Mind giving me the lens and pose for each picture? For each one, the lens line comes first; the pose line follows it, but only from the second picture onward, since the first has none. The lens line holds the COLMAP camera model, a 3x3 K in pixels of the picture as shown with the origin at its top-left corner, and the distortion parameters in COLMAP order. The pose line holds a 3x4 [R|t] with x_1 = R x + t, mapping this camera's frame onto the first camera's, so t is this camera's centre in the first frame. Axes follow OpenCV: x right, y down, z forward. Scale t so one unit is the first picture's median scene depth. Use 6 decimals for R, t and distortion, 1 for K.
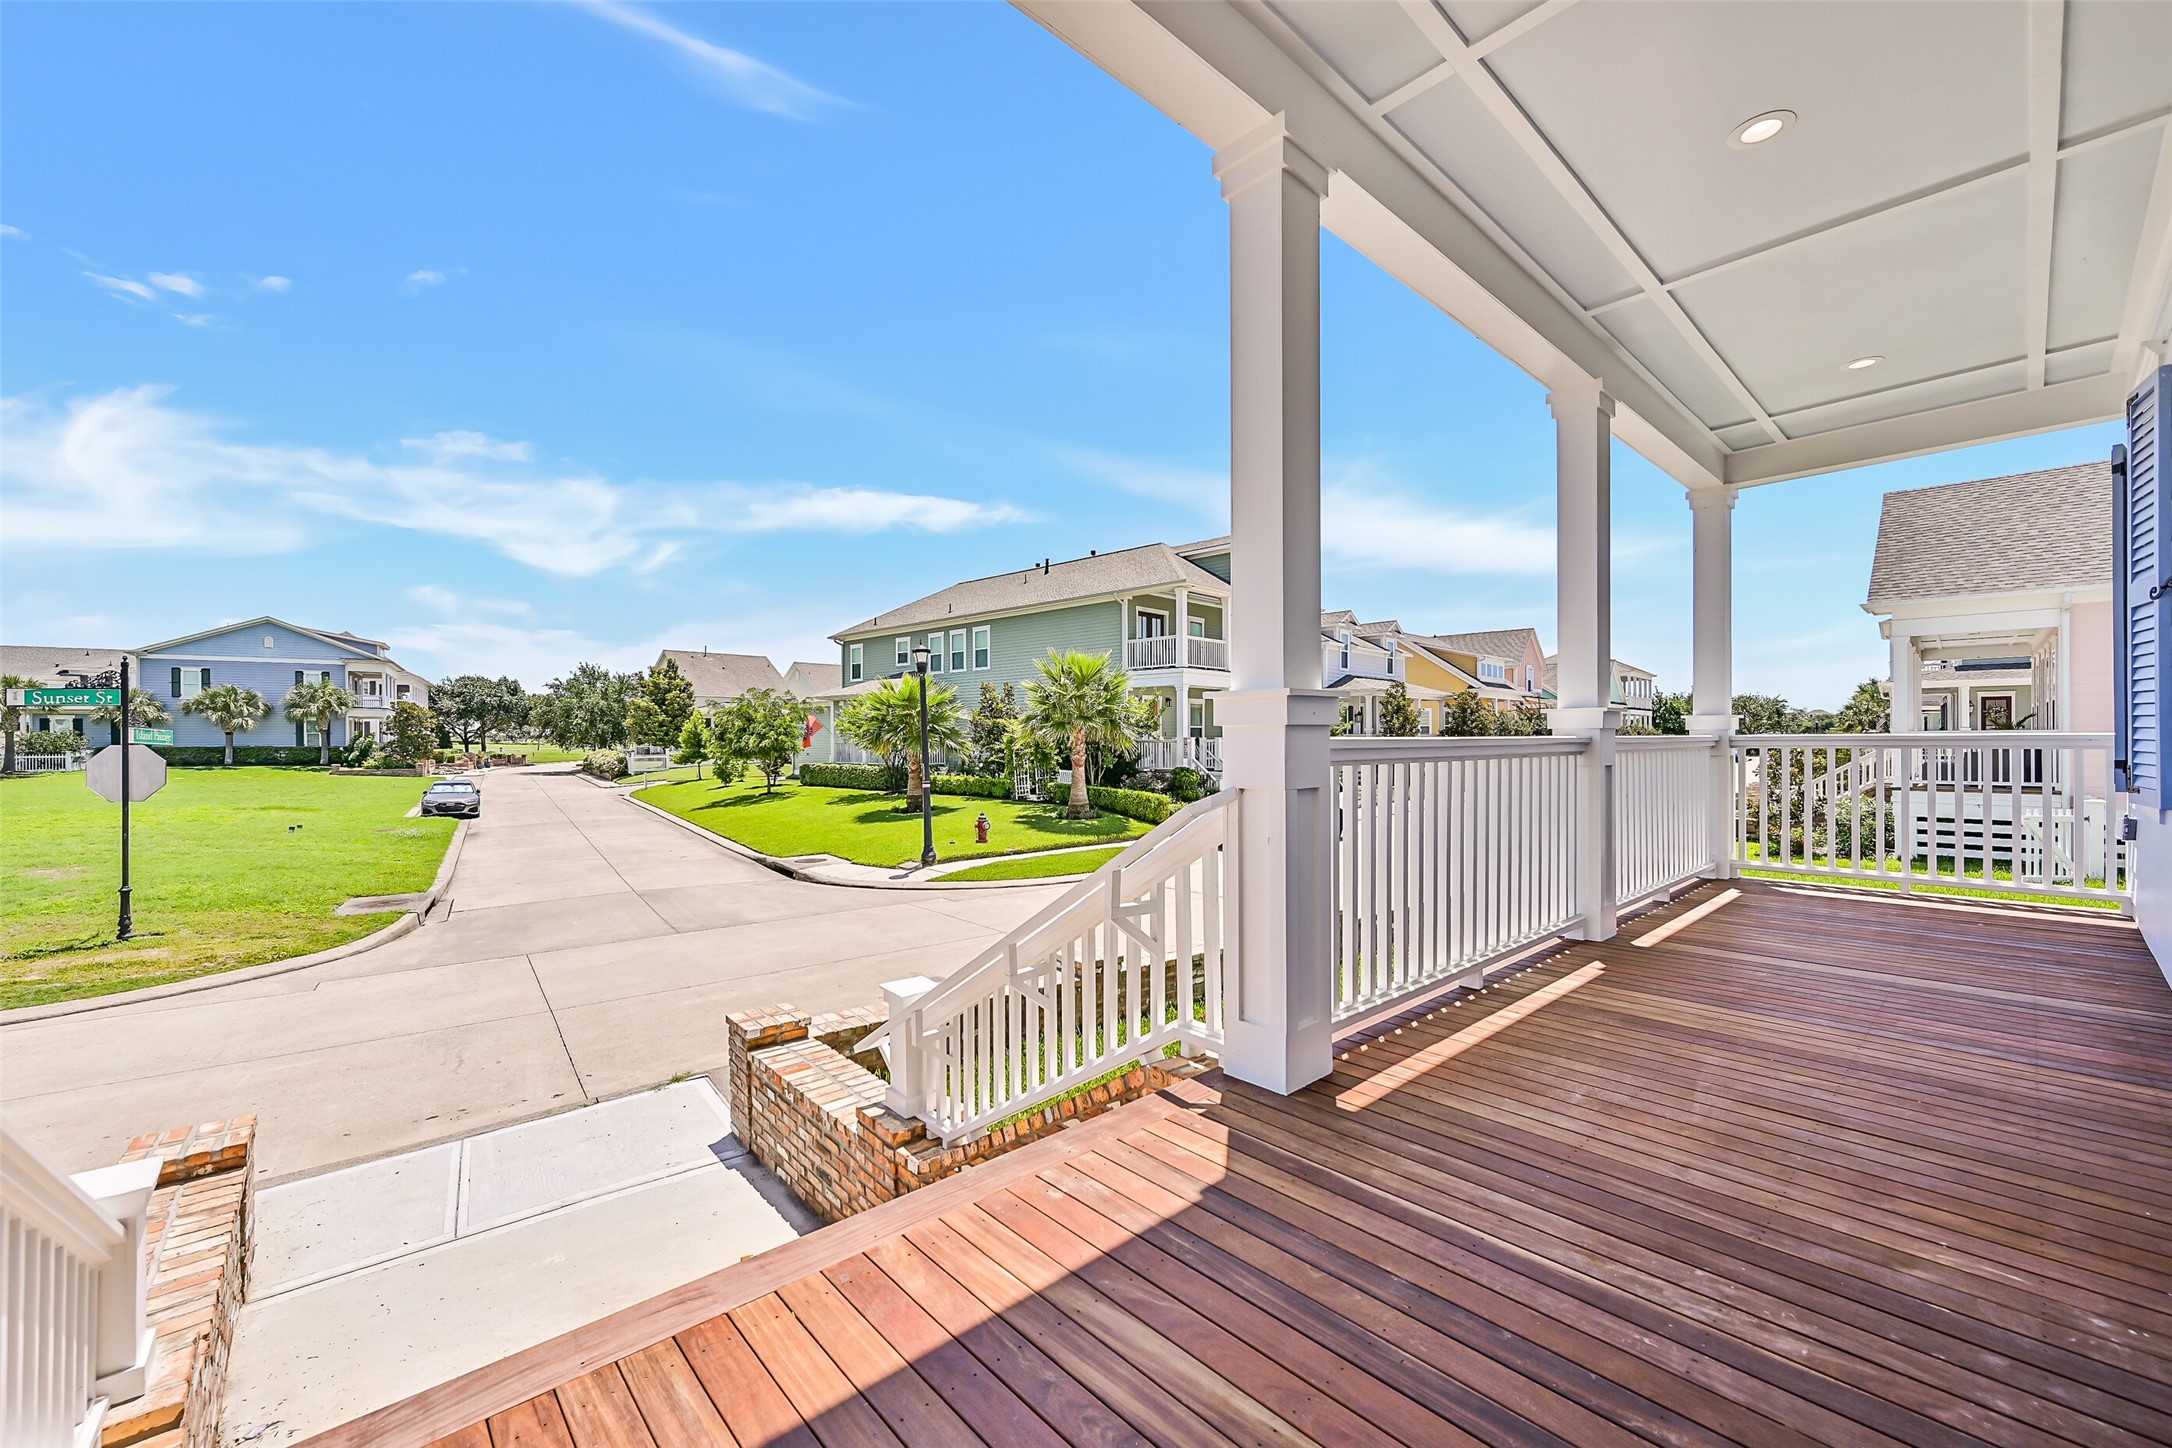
lens RADIAL K [[859.7, 0, 1096.4], [0, 859.7, 727.7], [0, 0, 1]] dist [-0.000001, -0.000004]
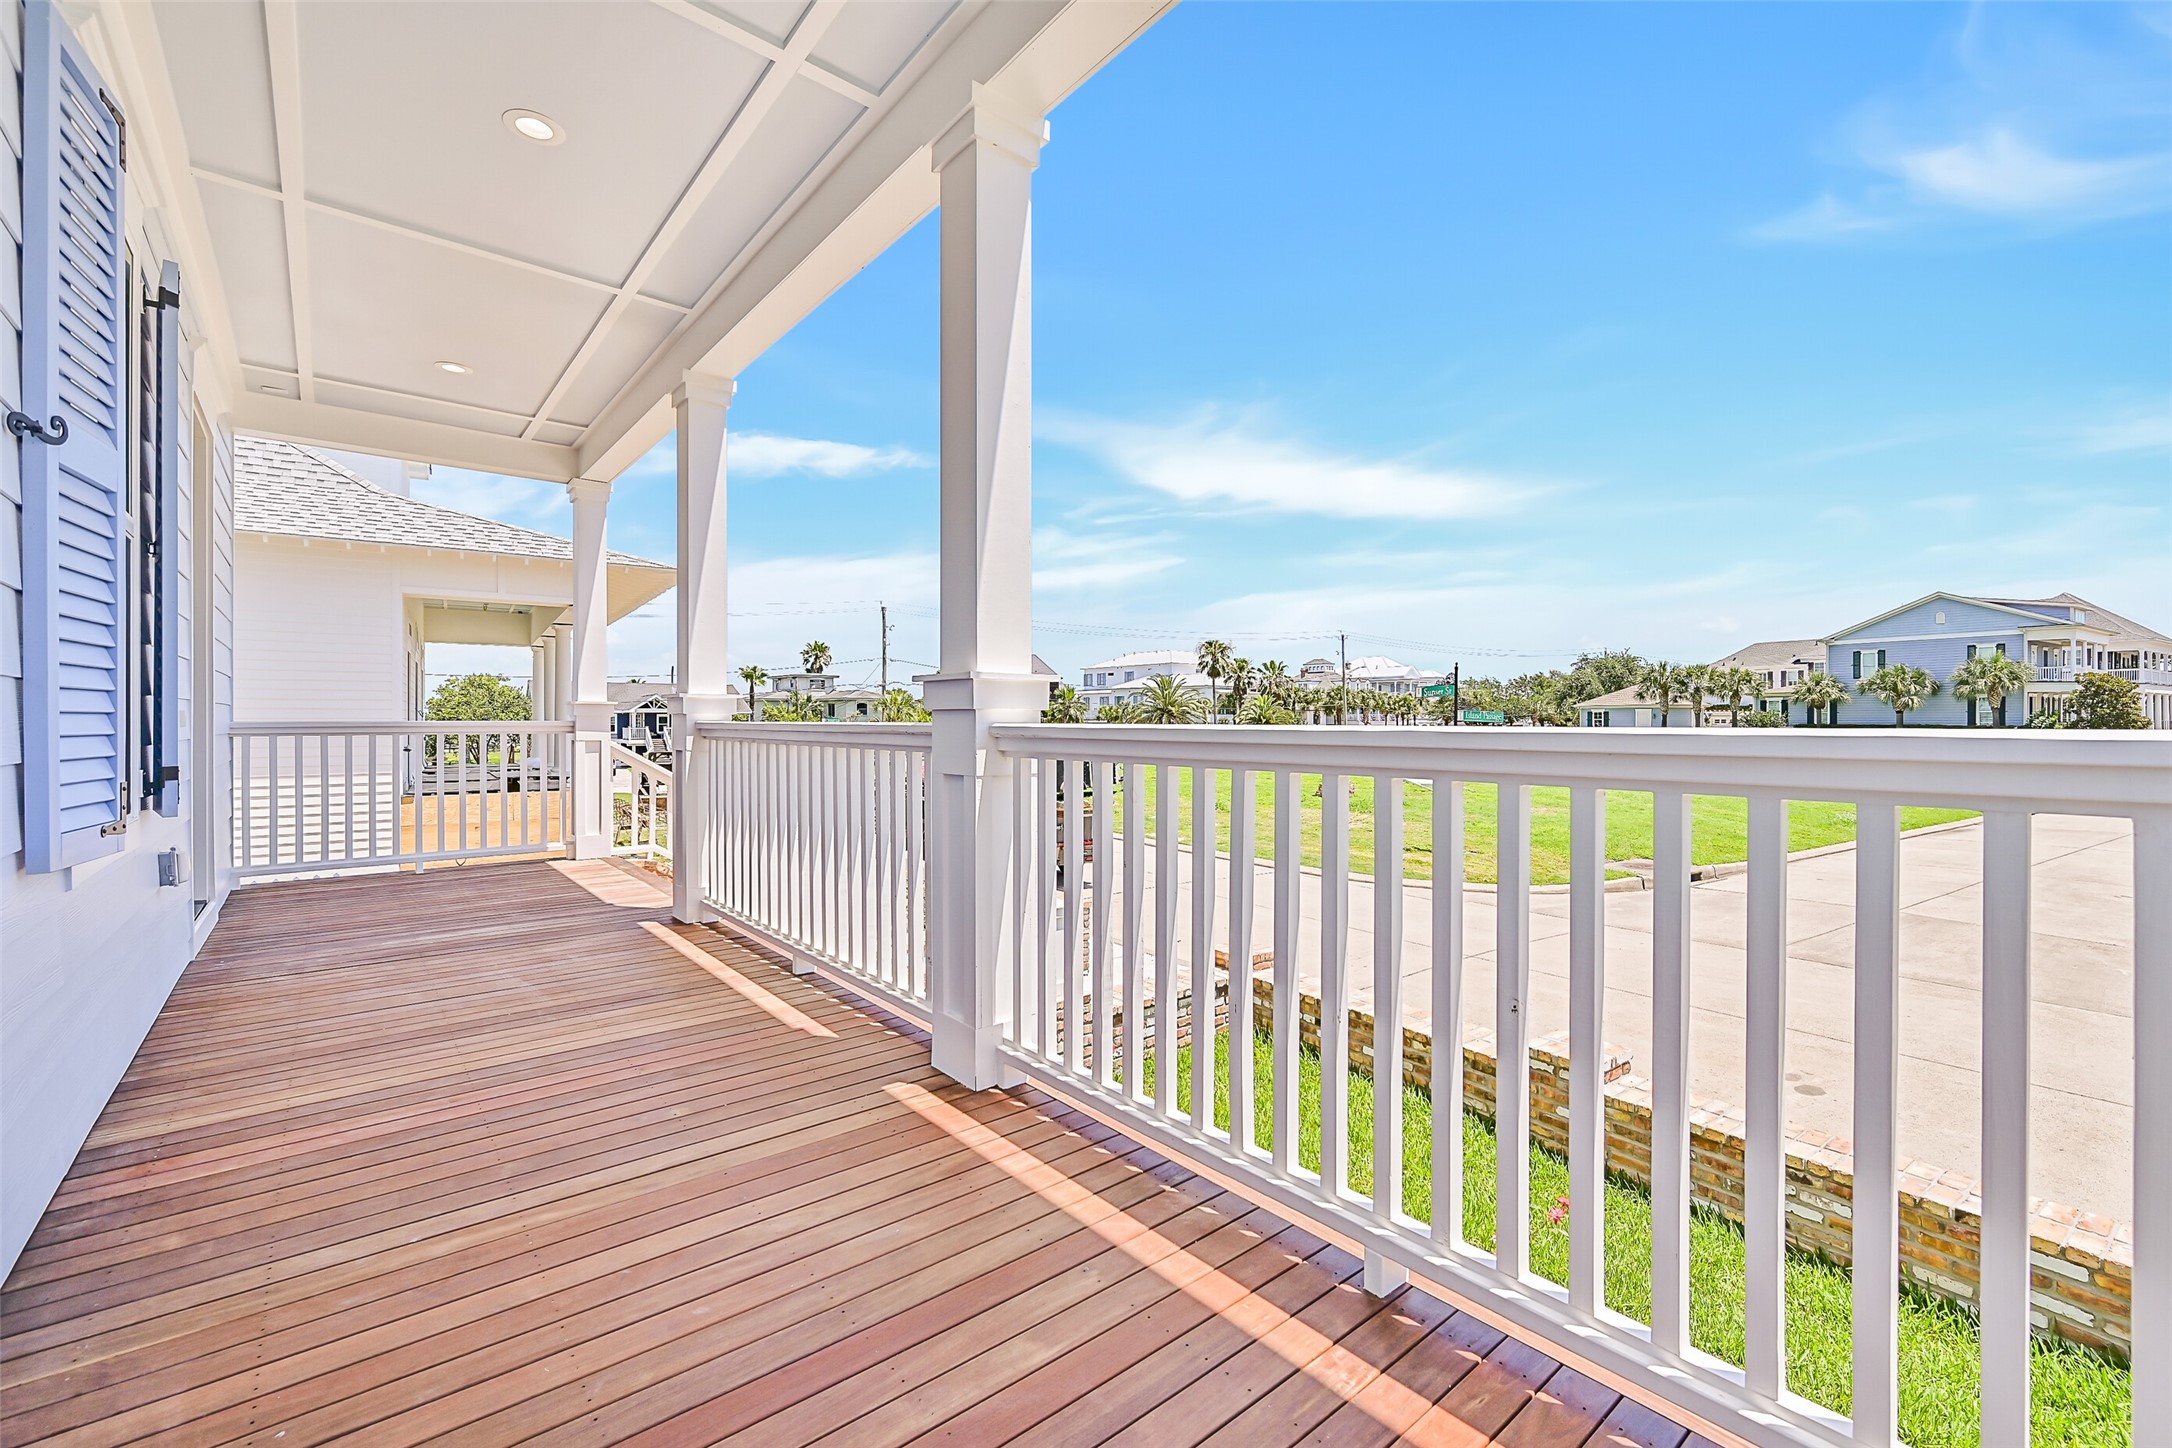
lens RADIAL K [[902.2, 0, 1093.6], [0, 902.2, 726.3], [0, 0, 1]] dist [-0.006102, 0.001088]
pose [[-0.046052, 0.012179, -0.998865, 1.509631], [0.011157, 0.999870, 0.011677, 0.008212], [0.998877, -0.010607, -0.046182, 1.432734]]
